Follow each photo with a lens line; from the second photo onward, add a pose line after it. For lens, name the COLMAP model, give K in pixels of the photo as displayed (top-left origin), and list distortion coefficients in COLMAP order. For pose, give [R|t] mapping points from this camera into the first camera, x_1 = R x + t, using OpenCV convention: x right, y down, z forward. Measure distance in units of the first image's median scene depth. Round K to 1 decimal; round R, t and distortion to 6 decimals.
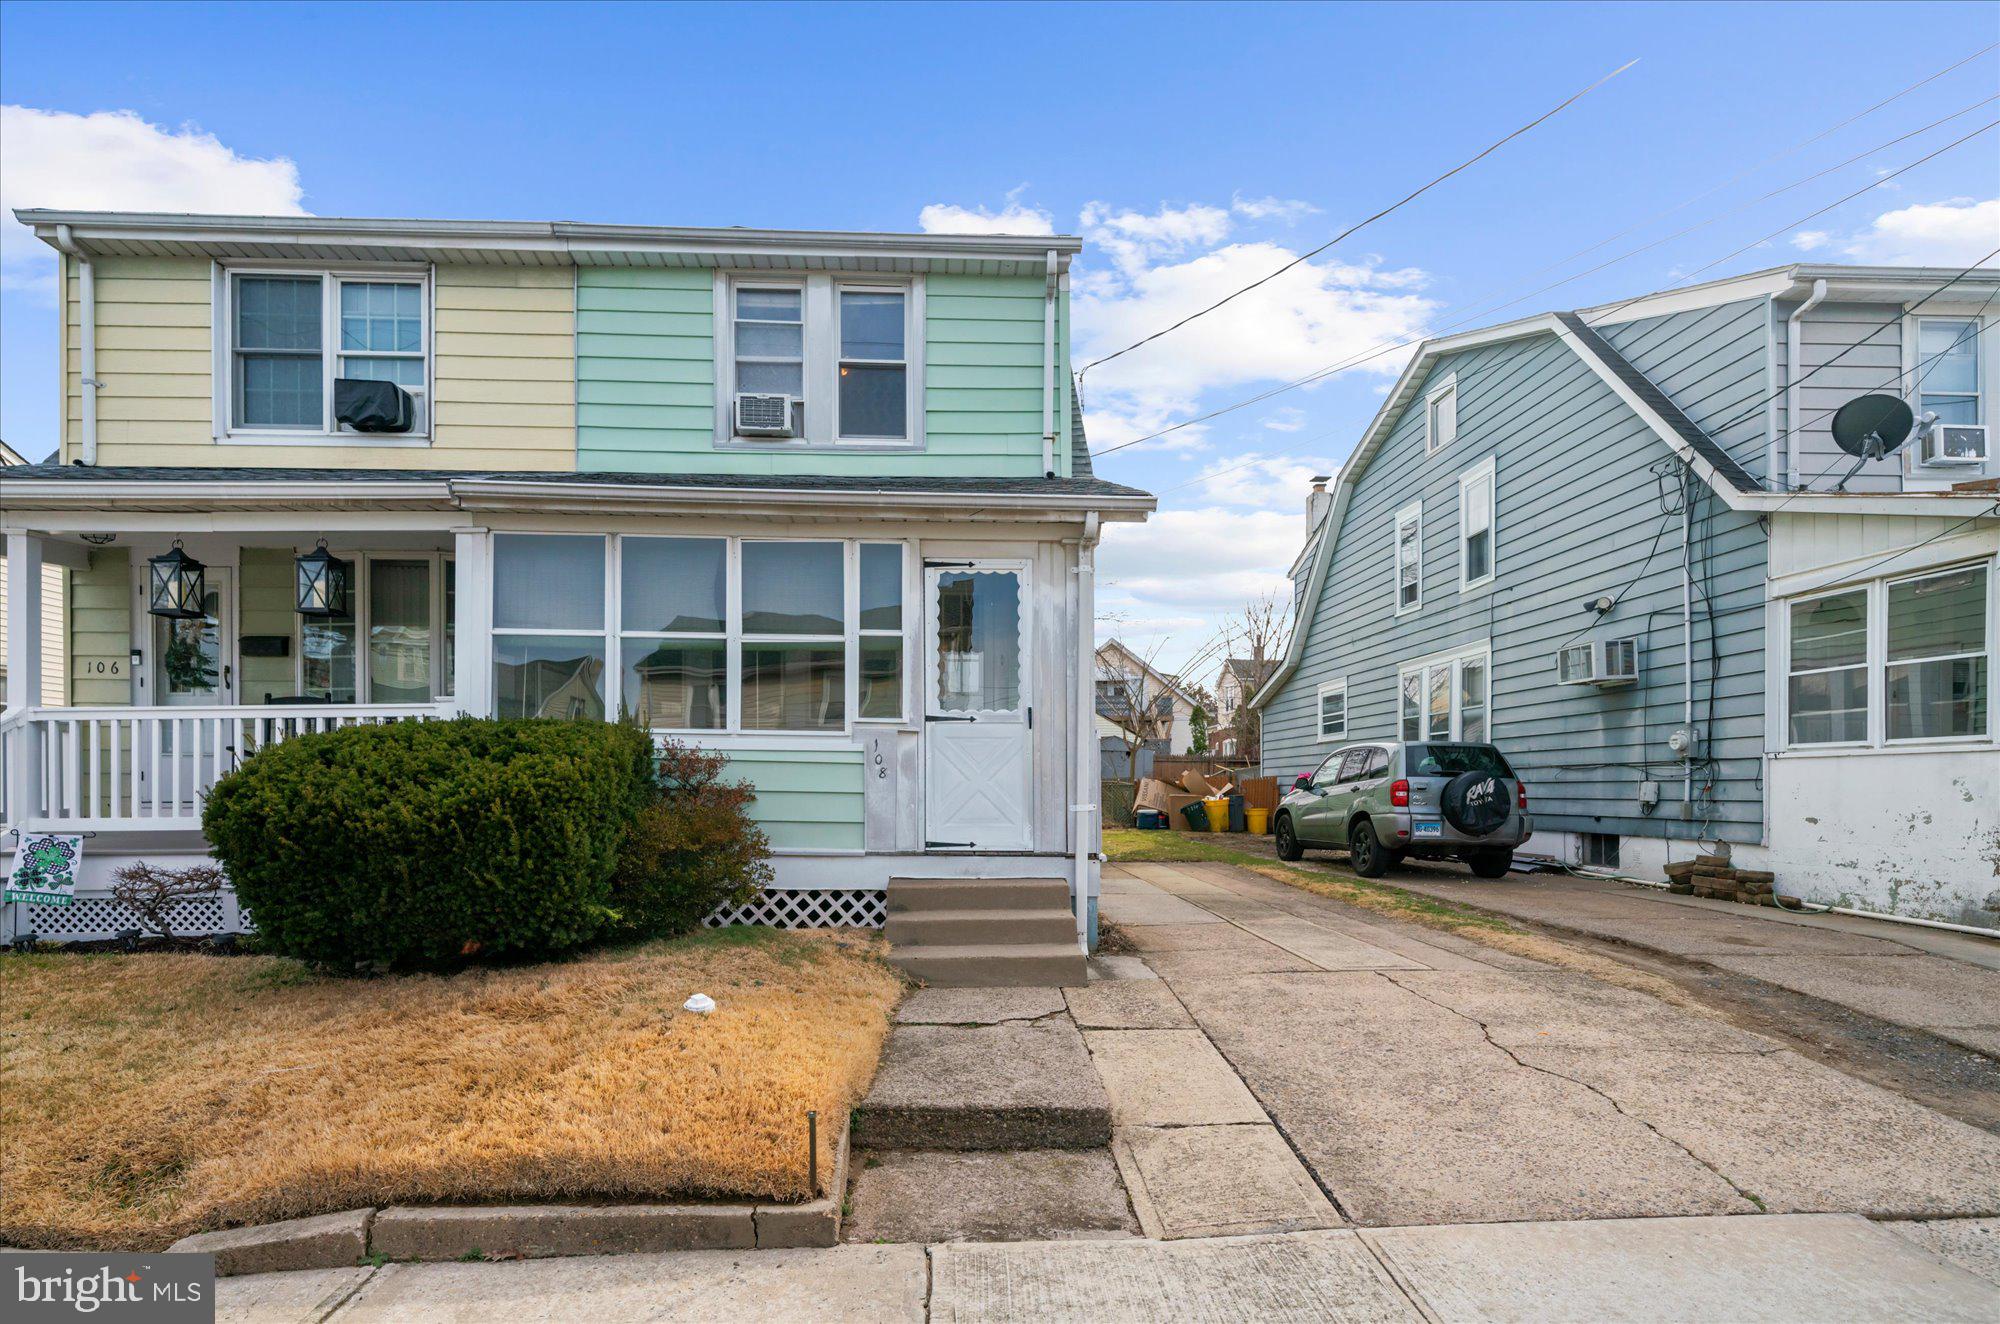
lens RADIAL K [[1006.6, 0, 985.6], [0, 1006.6, 788.2], [0, 0, 1]] dist [0.003612, -0.000338]
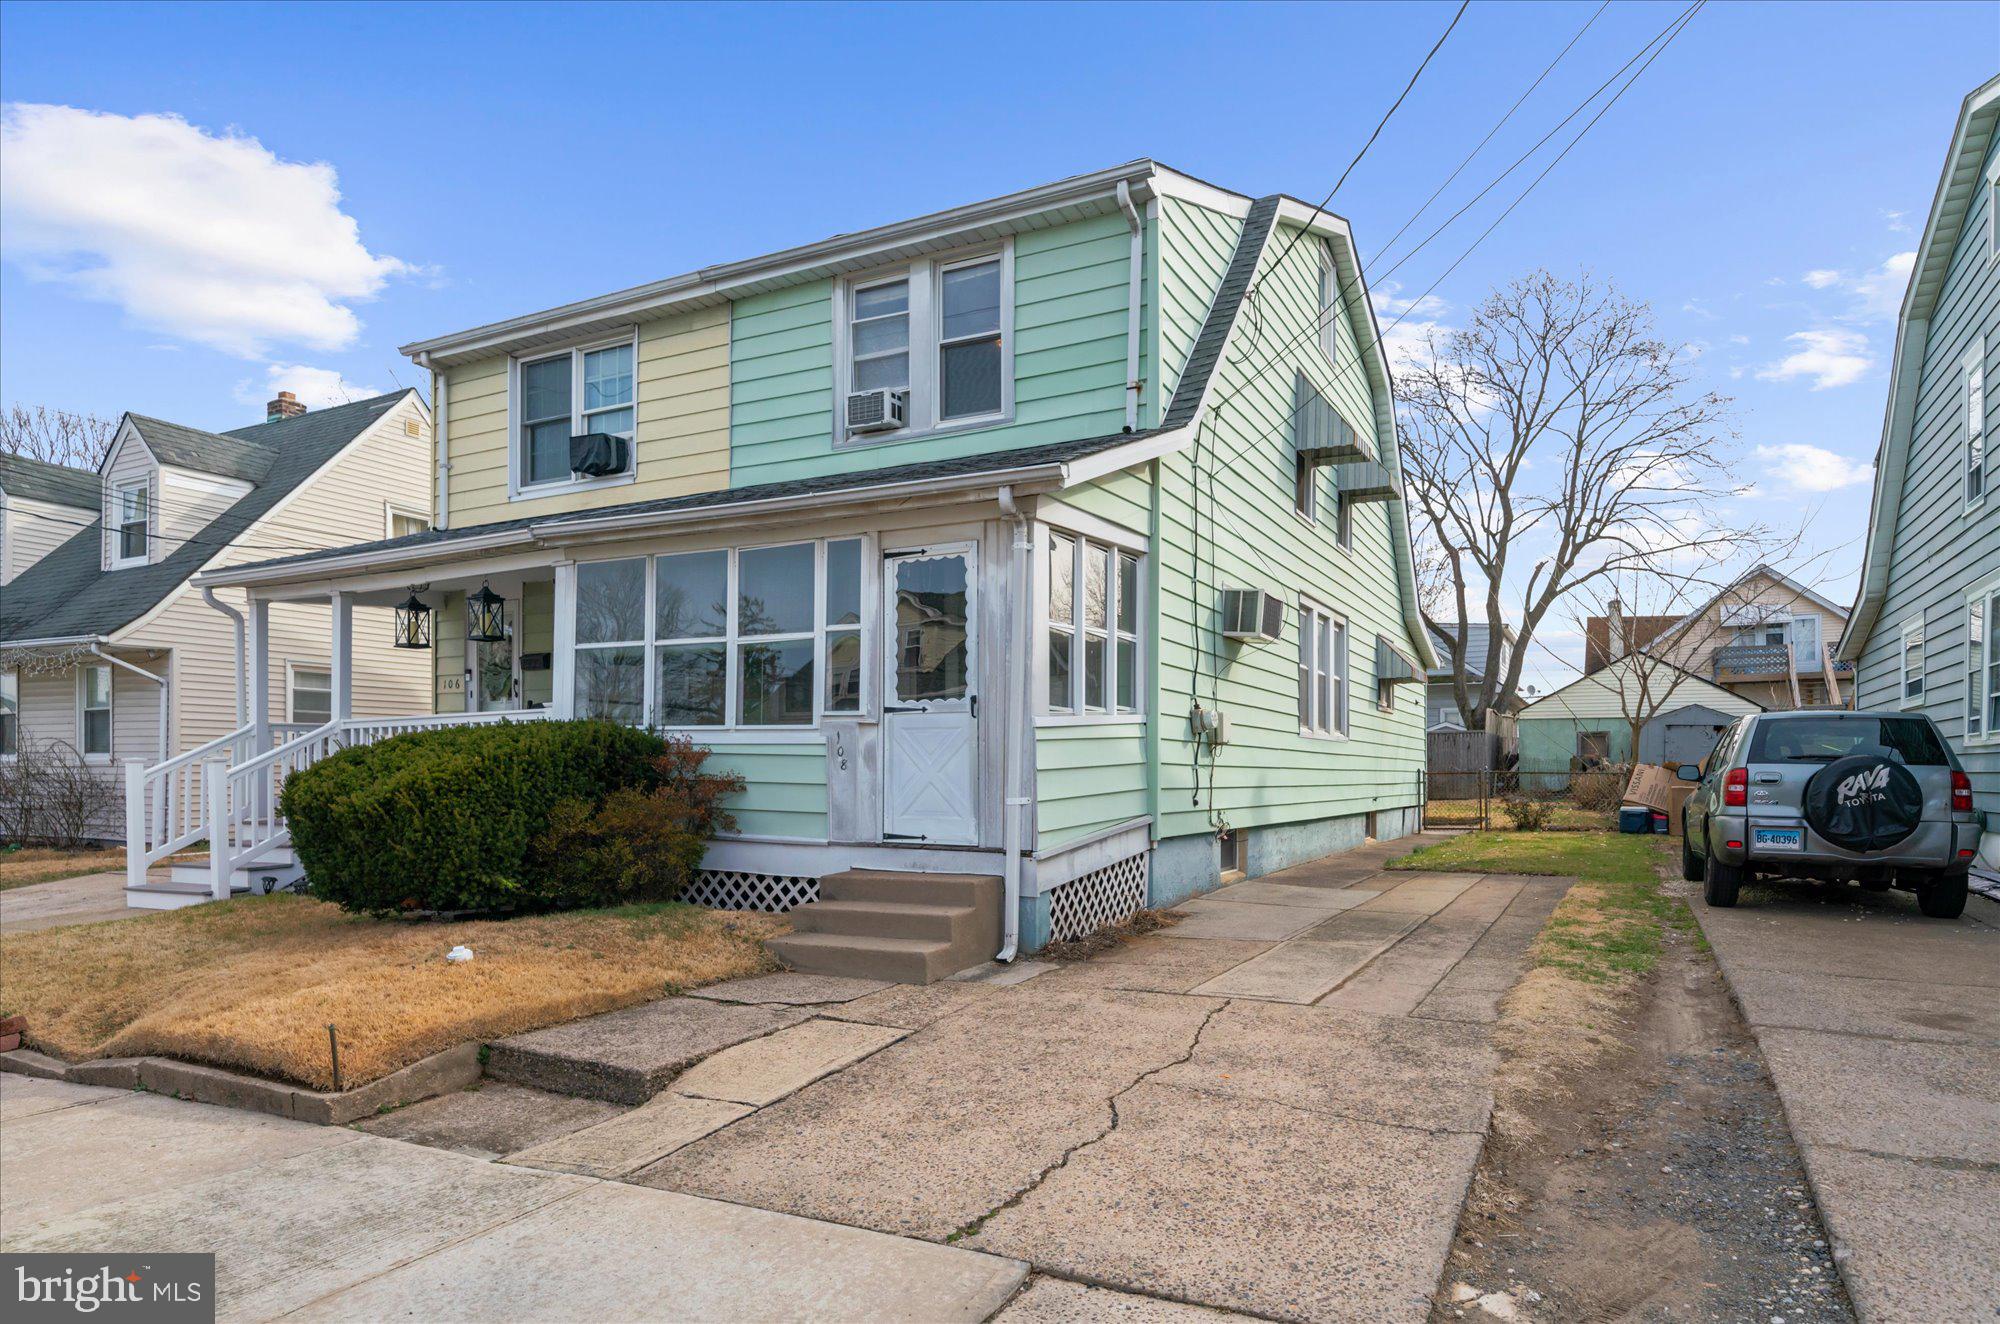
lens RADIAL K [[1194.6, 0, 1005.7], [0, 1194.6, 769.6], [0, 0, 1]] dist [0.001953, 0.003798]
pose [[0.865813, -0.001194, -0.500366, 0.632623], [-0.000845, 0.999992, -0.003849, -0.005634], [0.500366, 0.003756, 0.865806, 0.033040]]
